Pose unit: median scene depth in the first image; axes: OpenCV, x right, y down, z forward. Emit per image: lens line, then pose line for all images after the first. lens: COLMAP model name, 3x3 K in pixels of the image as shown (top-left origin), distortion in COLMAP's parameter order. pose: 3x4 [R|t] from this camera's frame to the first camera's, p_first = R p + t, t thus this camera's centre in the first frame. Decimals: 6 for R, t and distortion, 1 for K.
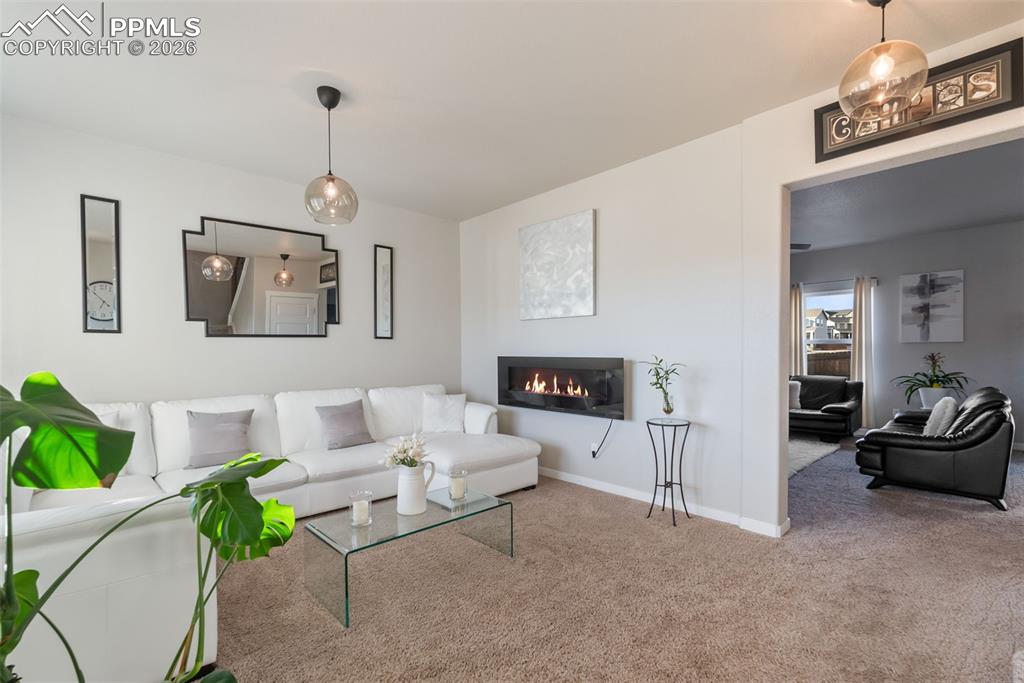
lens RADIAL K [[459.8, 0, 511.5], [0, 459.8, 369.6], [0, 0, 1]] dist [-0.001324, -0.000238]
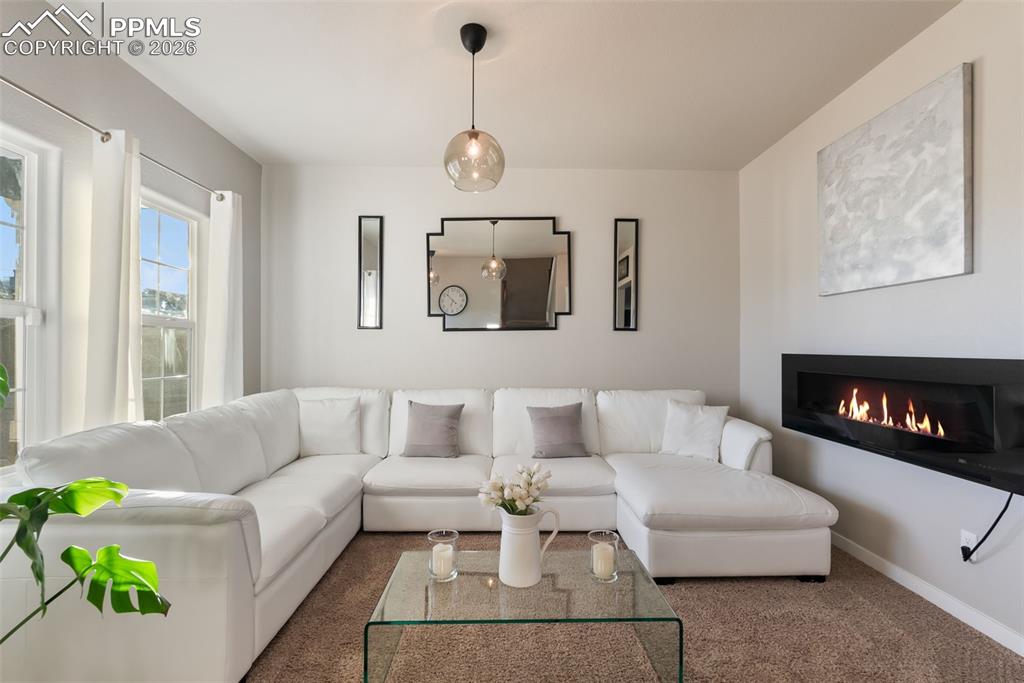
lens RADIAL K [[456.0, 0, 514.9], [0, 456.0, 350.6], [0, 0, 1]] dist [-0.002325, -0.000735]
pose [[0.745155, 0.008431, -0.666838, 0.140679], [-0.031003, 0.999277, -0.022010, -0.008081], [0.666170, 0.037074, 0.744878, 0.302208]]
